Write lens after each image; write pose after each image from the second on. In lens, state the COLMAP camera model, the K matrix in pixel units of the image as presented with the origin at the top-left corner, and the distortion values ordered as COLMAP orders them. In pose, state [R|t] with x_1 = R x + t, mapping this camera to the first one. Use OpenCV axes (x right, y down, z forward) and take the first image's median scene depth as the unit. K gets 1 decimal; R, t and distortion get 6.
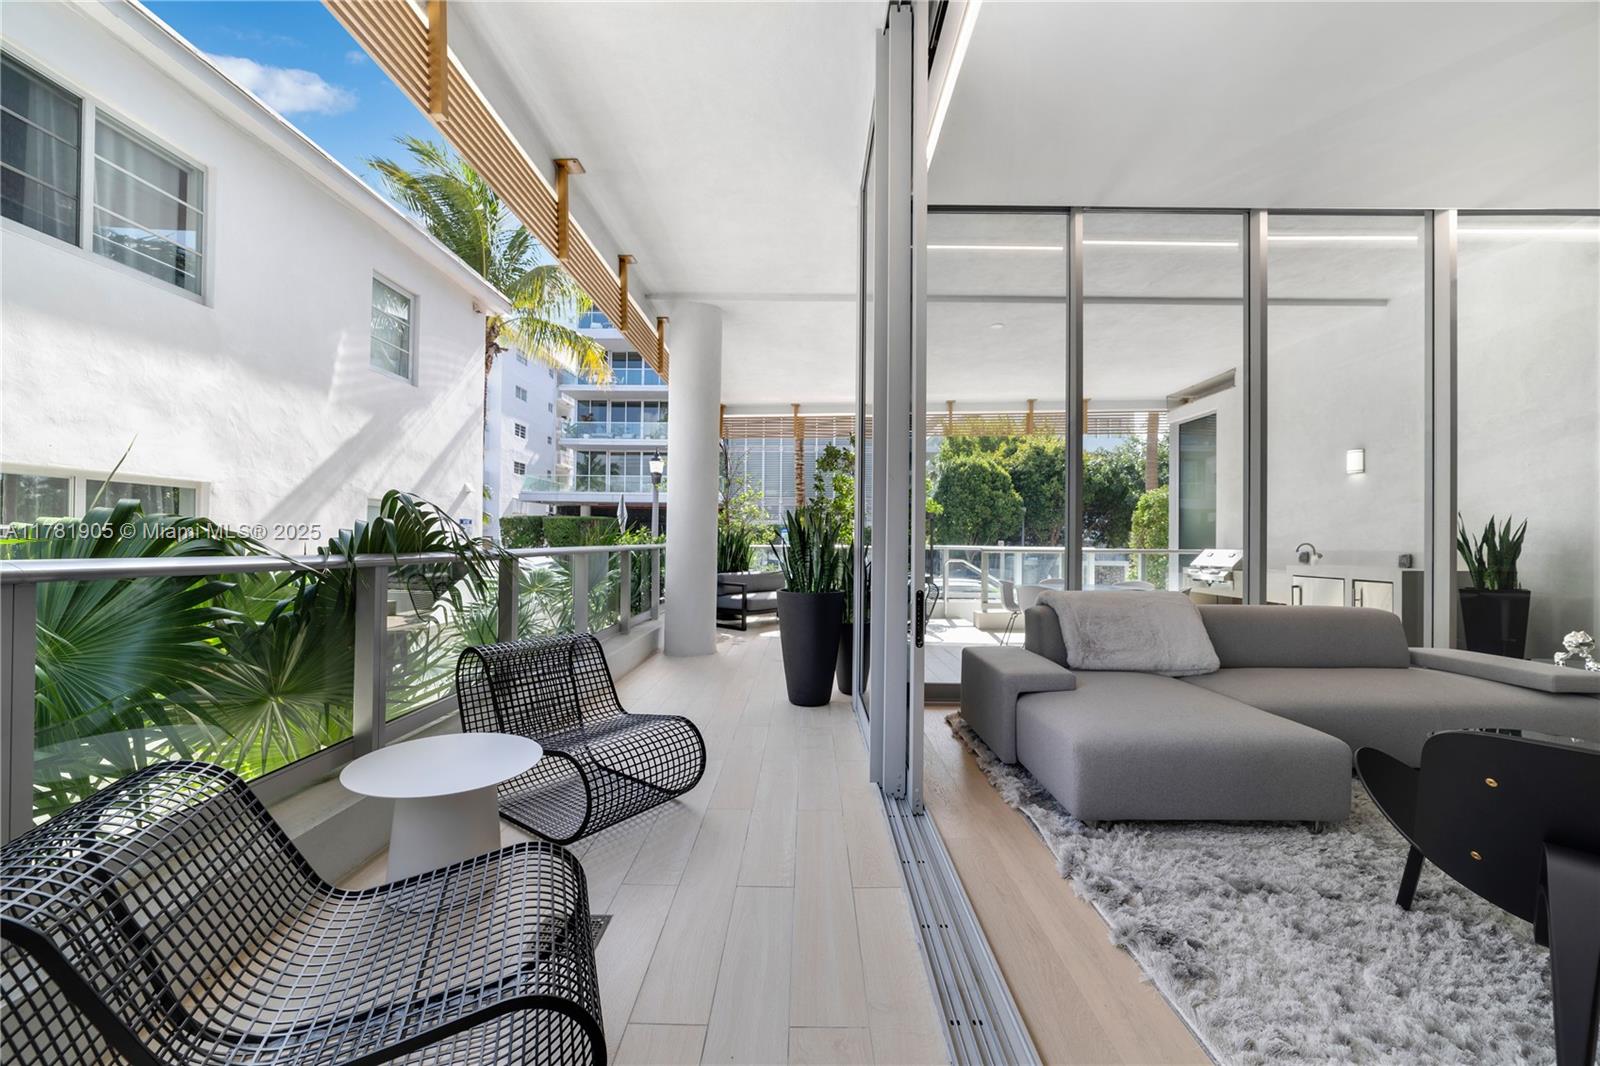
lens RADIAL K [[668.2, 0, 806.3], [0, 668.2, 536.6], [0, 0, 1]] dist [-0.073870, 0.000223]
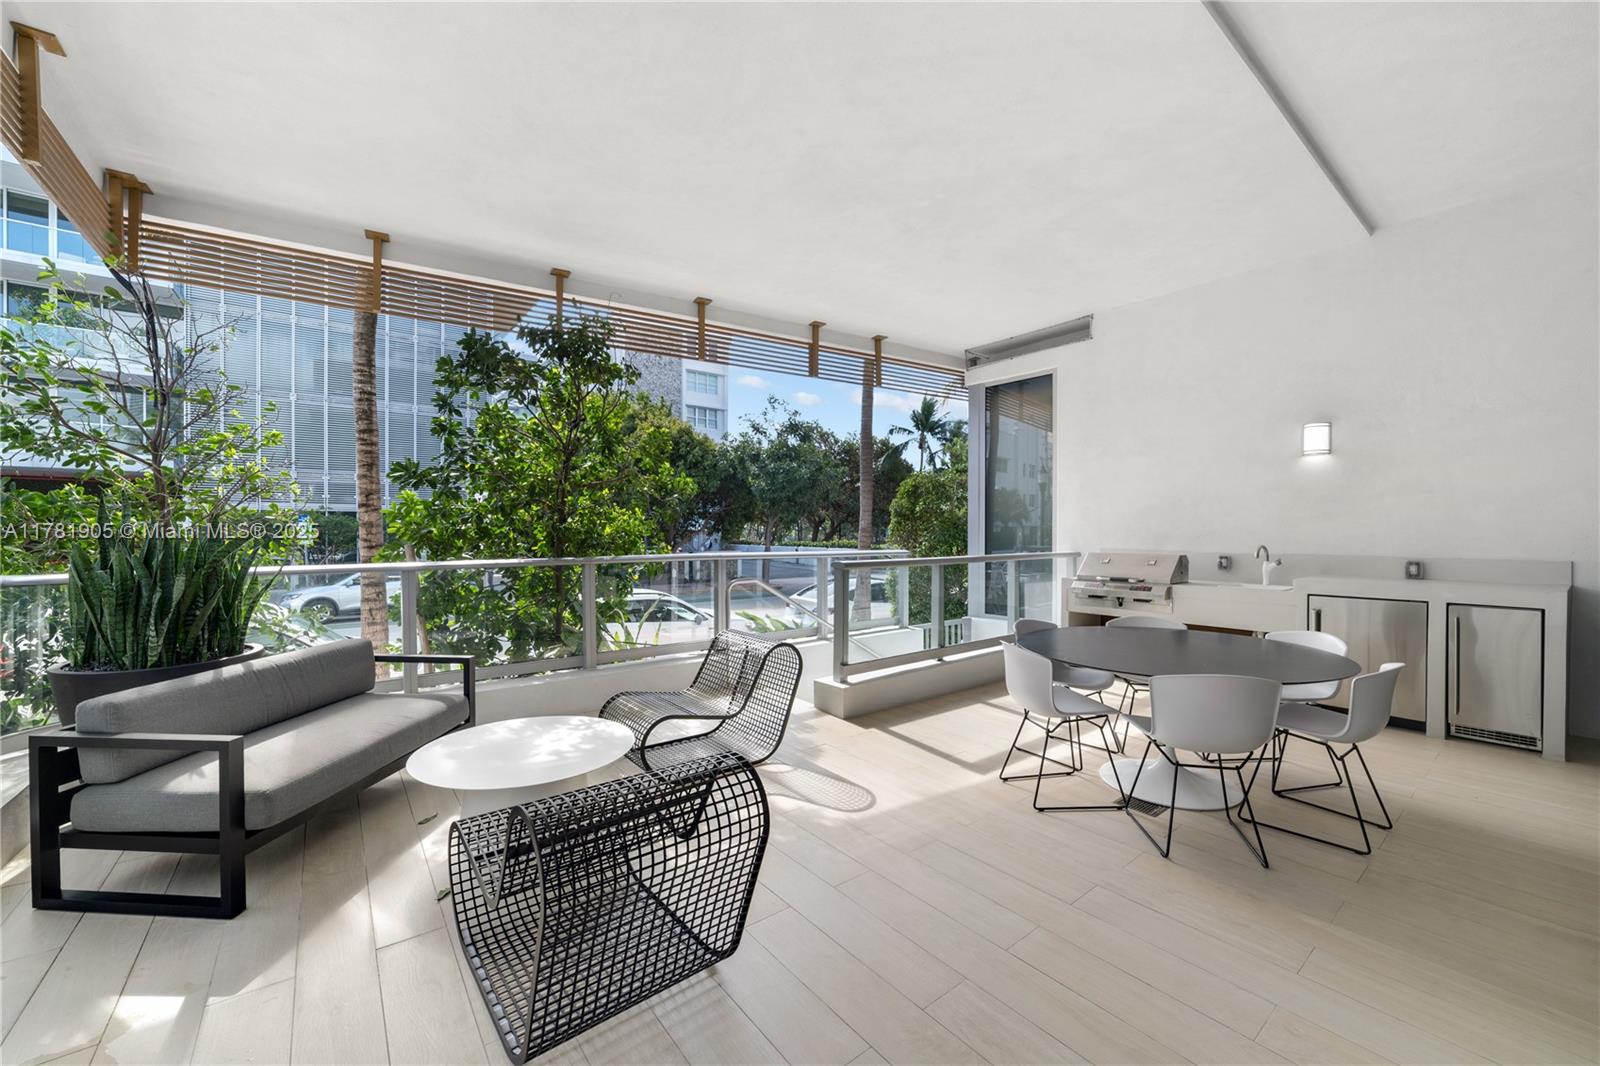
lens RADIAL K [[654.3, 0, 833.9], [0, 654.3, 533.9], [0, 0, 1]] dist [-0.000324, 0.000094]
pose [[0.784752, -0.010192, 0.619727, -0.054955], [0.001113, 0.999886, 0.015034, -0.011257], [-0.619809, -0.011108, 0.784674, 0.546699]]
